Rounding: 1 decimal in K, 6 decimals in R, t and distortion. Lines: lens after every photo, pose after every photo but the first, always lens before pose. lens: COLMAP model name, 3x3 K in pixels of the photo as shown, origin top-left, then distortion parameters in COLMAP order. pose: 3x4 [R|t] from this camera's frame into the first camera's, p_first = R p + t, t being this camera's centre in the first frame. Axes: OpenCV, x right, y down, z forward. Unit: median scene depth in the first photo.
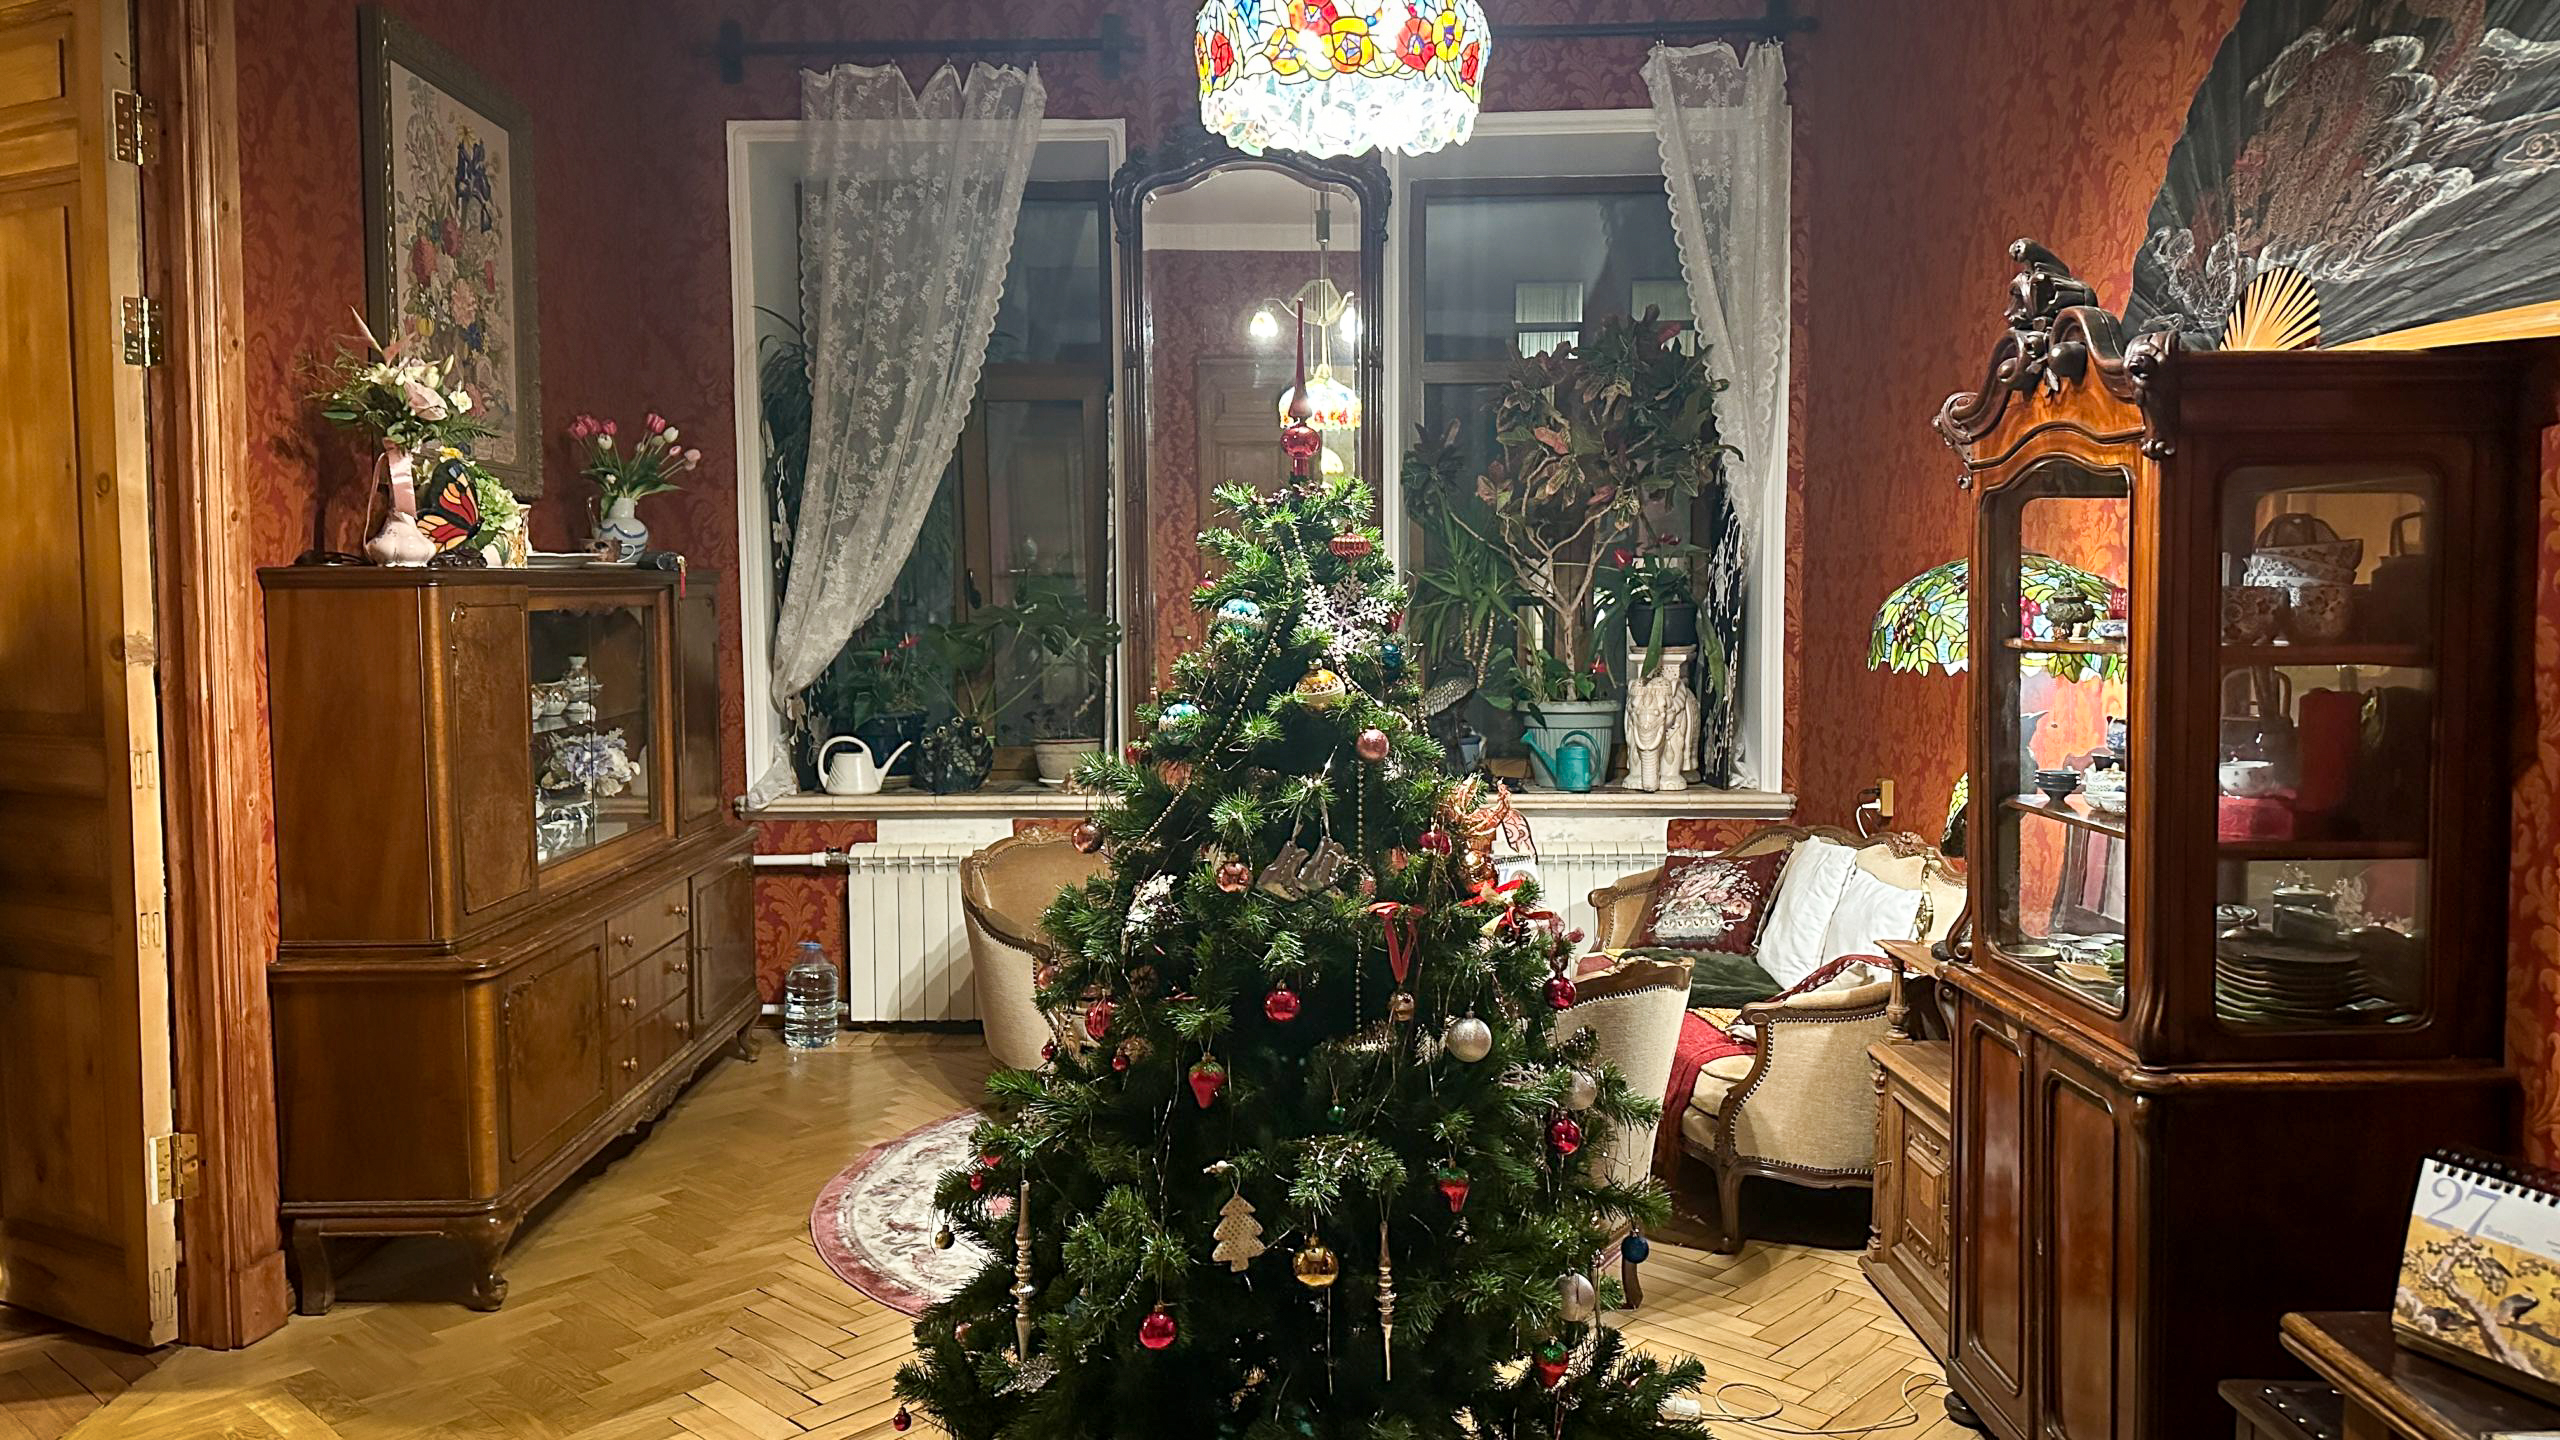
lens RADIAL K [[1774.4, 0, 1281.7], [0, 1774.4, 710.0], [0, 0, 1]] dist [0.128115, -0.000182]
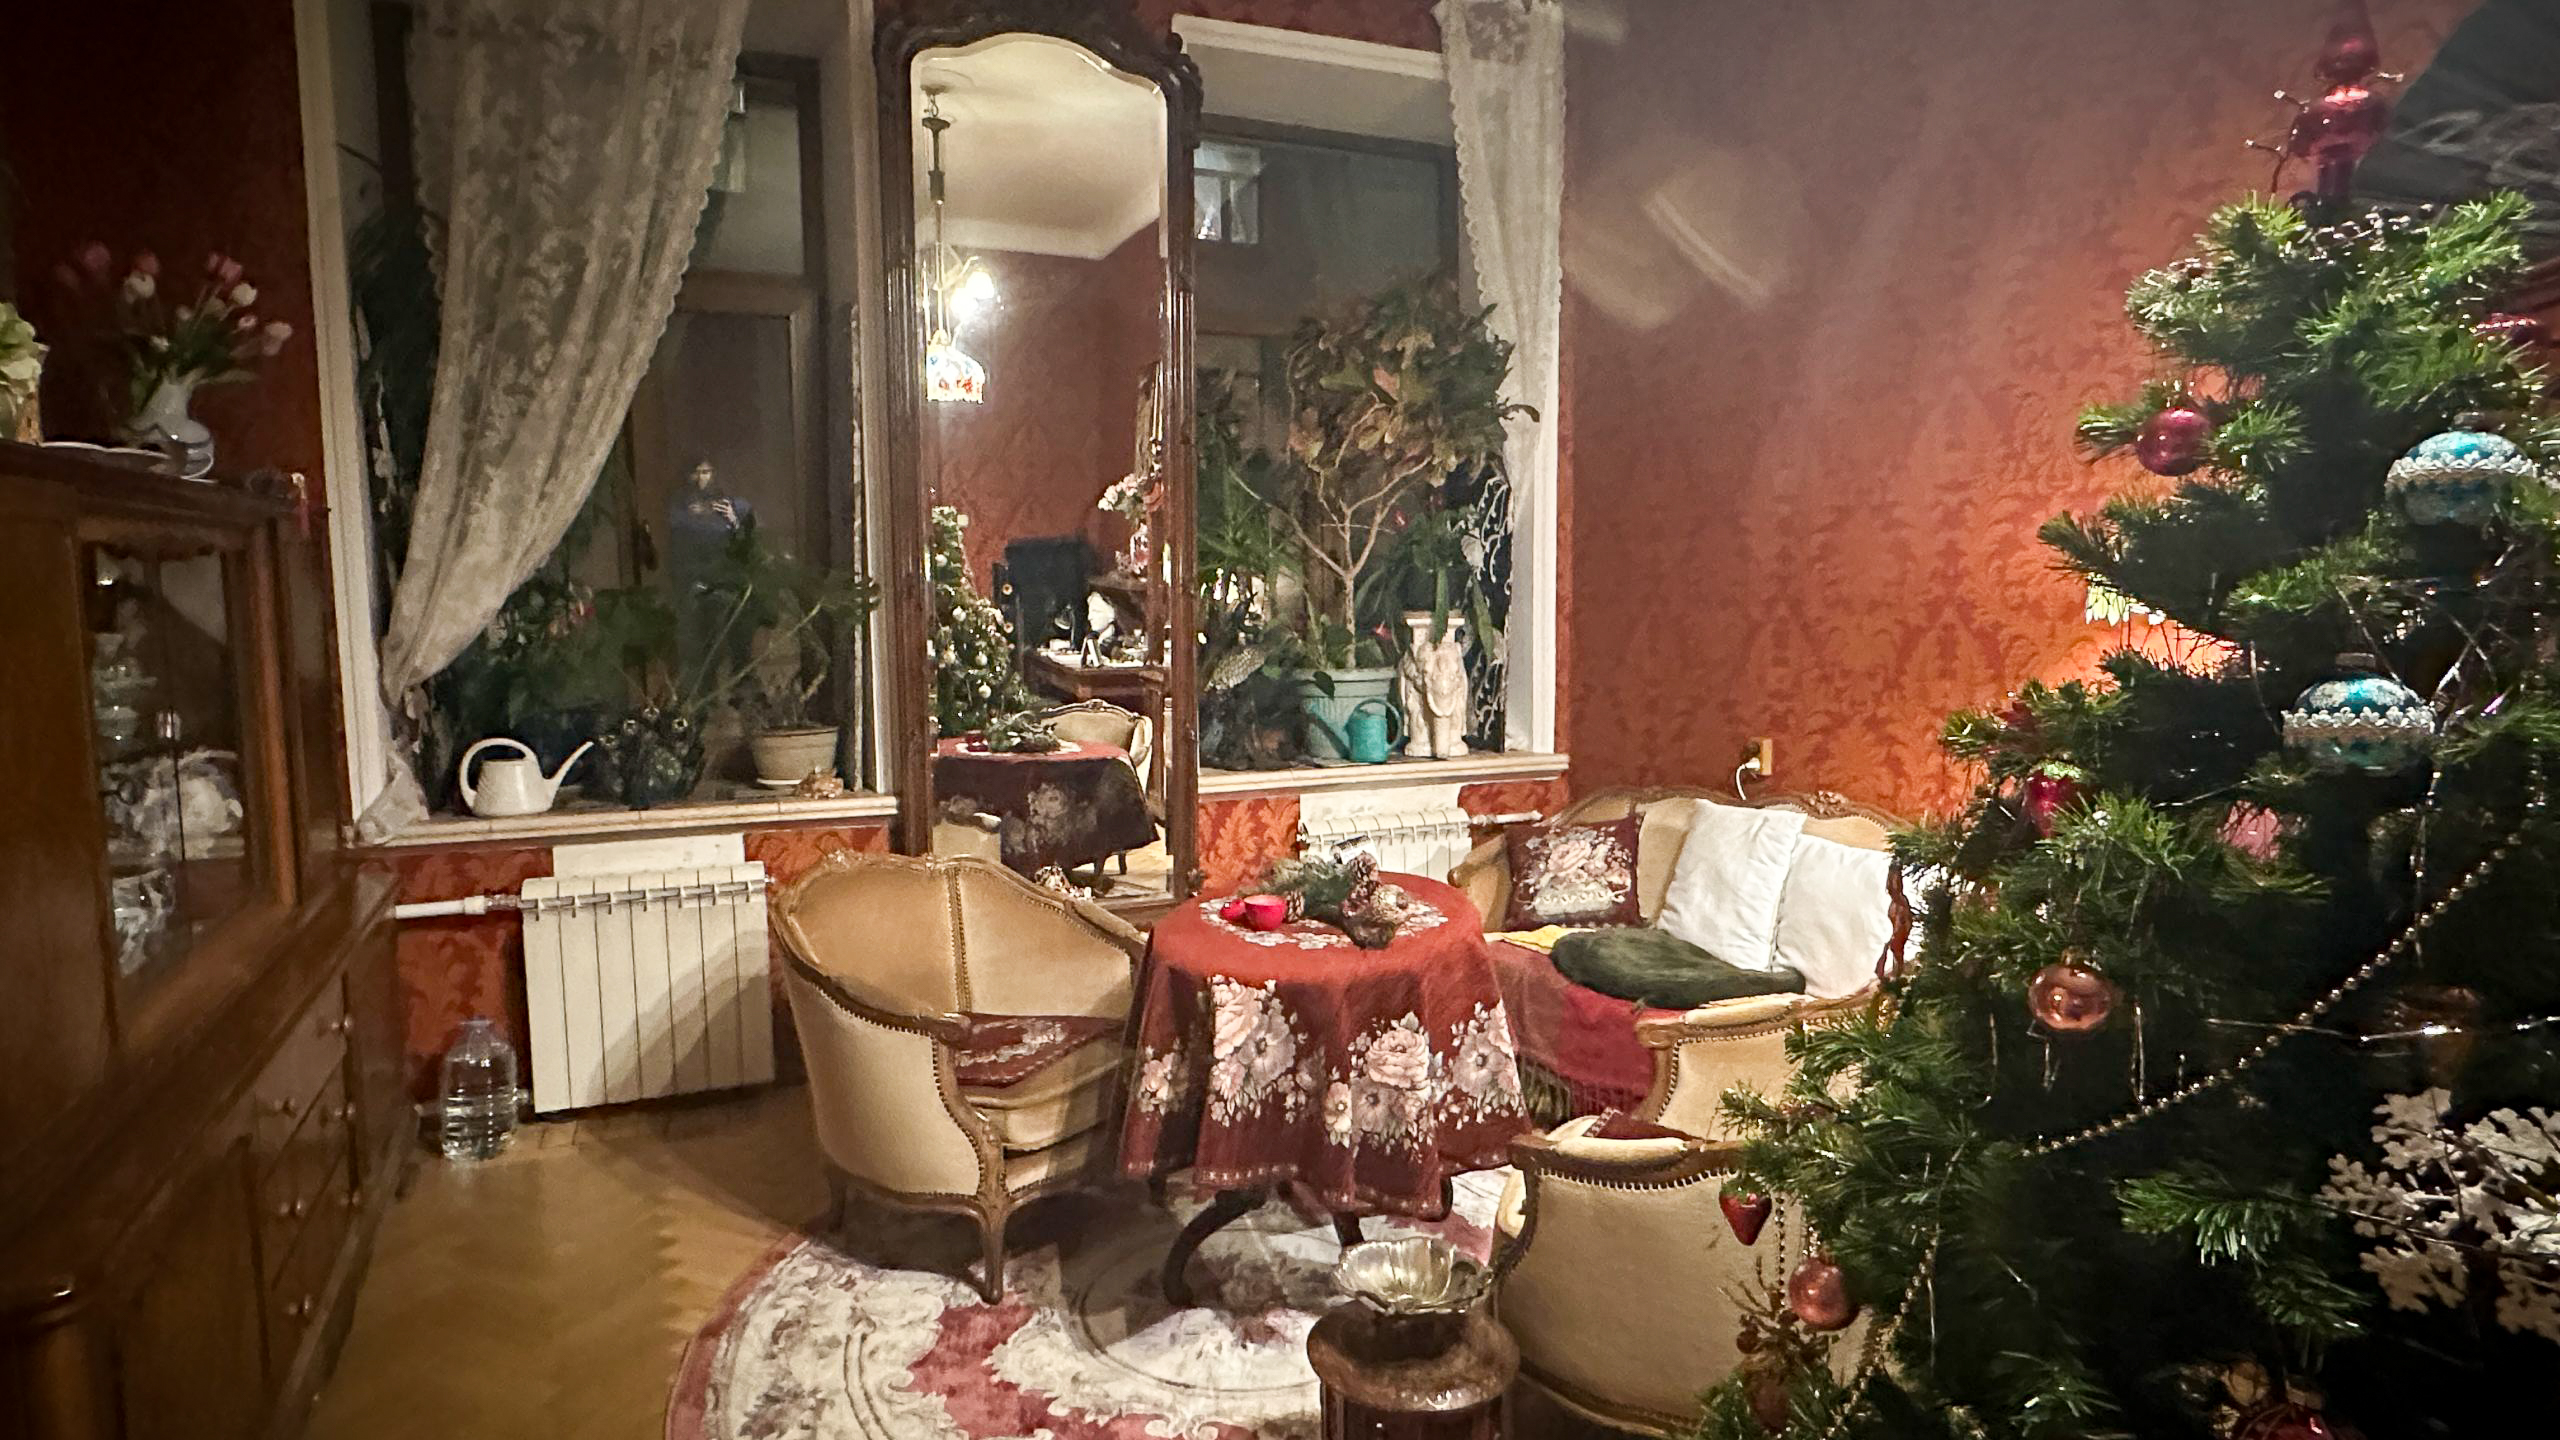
lens RADIAL K [[1384.9, 0, 1278.1], [0, 1384.9, 722.4], [0, 0, 1]] dist [-0.002189, 0.003237]
pose [[0.914969, -0.039697, 0.401567, -0.181670], [0.027122, 0.998949, 0.036955, -0.004595], [-0.402611, -0.022921, 0.915084, 0.343971]]
